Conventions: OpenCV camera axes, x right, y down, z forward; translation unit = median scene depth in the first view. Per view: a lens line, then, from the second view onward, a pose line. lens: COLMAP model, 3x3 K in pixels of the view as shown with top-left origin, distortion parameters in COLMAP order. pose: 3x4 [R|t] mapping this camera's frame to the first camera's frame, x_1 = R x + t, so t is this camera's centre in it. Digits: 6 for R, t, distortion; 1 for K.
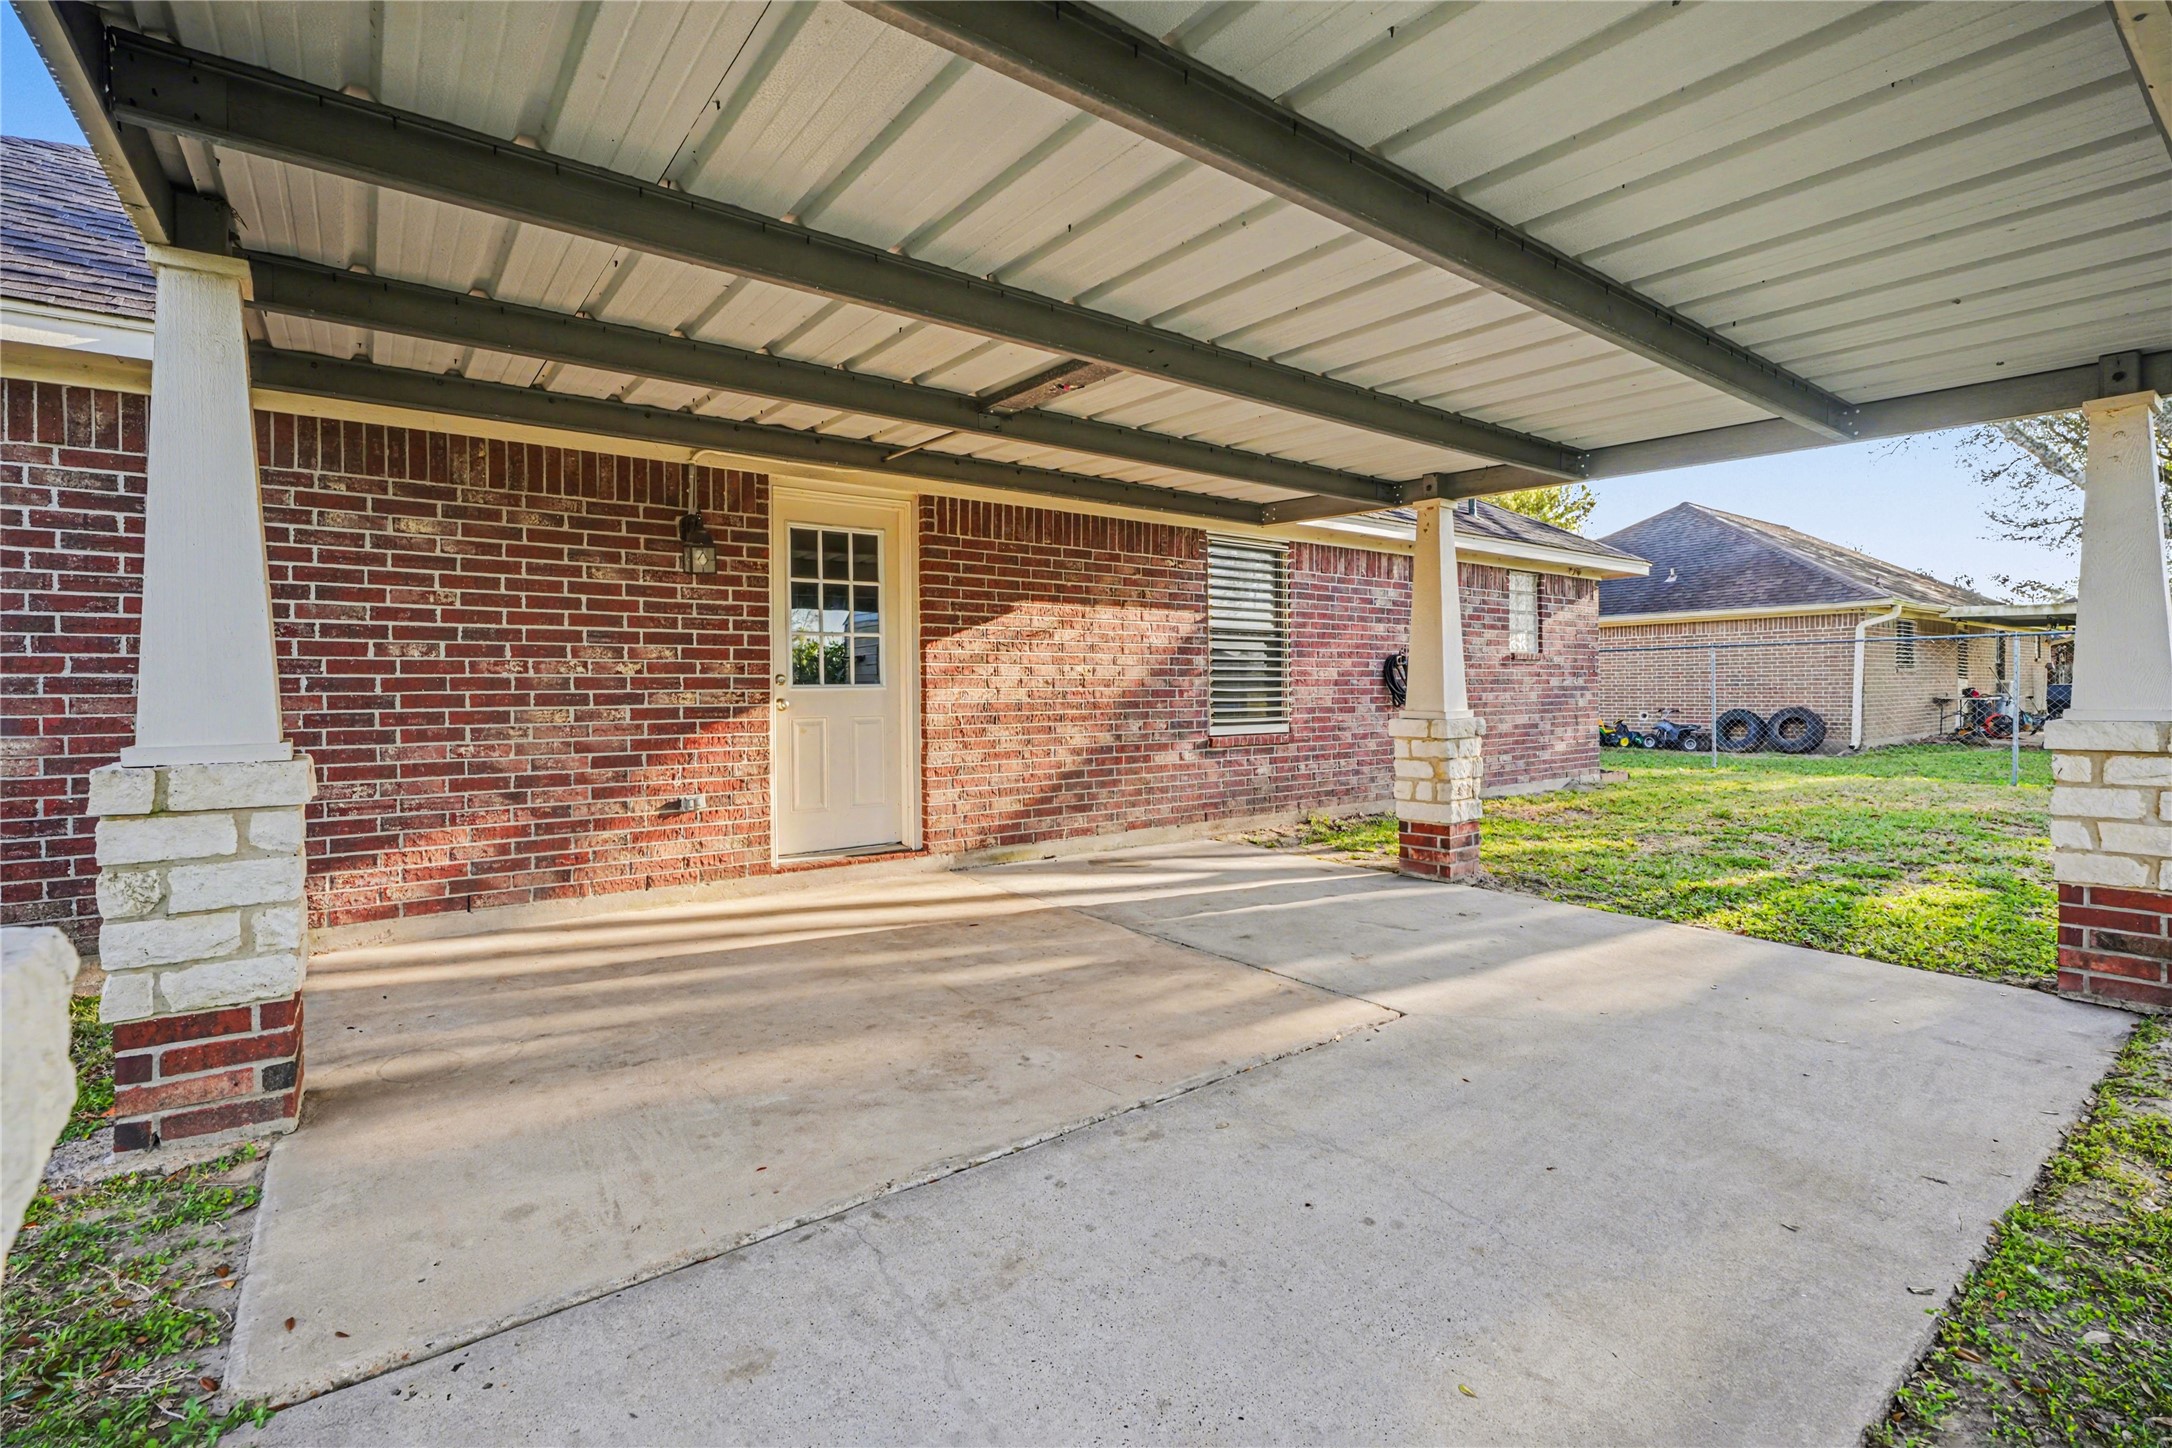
lens RADIAL K [[981.4, 0, 1079.5], [0, 981.4, 719.7], [0, 0, 1]] dist [0.000286, 0.000132]
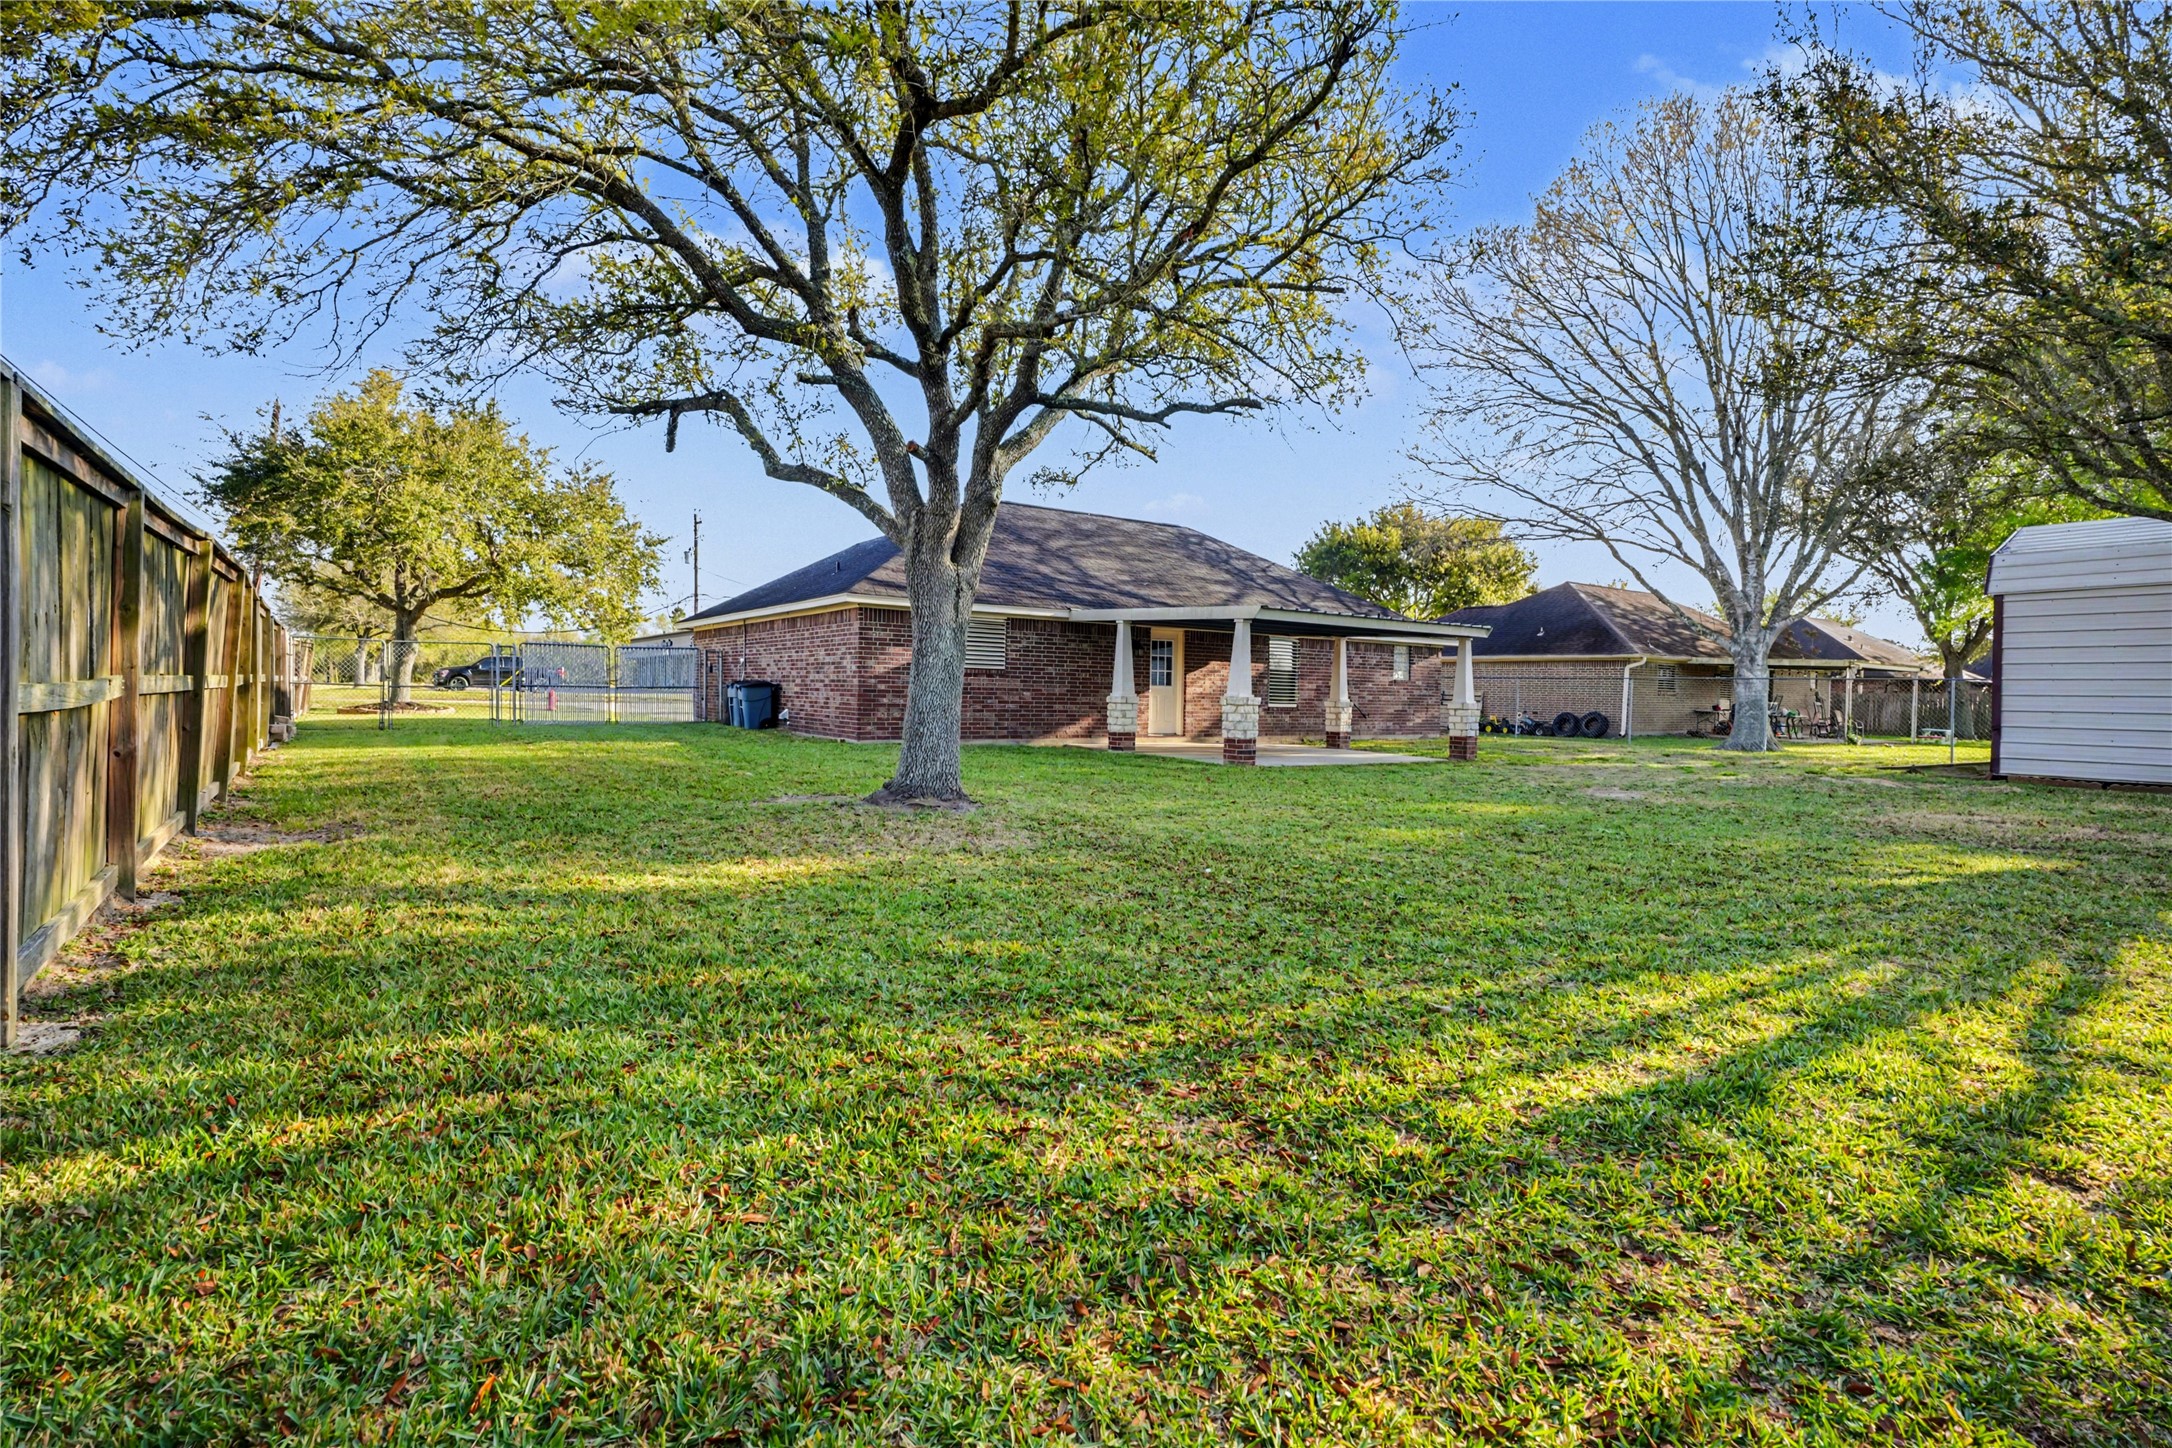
lens RADIAL K [[981.4, 0, 1079.5], [0, 981.4, 719.7], [0, 0, 1]] dist [0.000286, 0.000132]
pose [[0.998062, 0.034299, -0.051918, -0.289307], [-0.034301, 0.999411, 0.000867, 0.074395], [0.051917, 0.000915, 0.998651, -2.016092]]
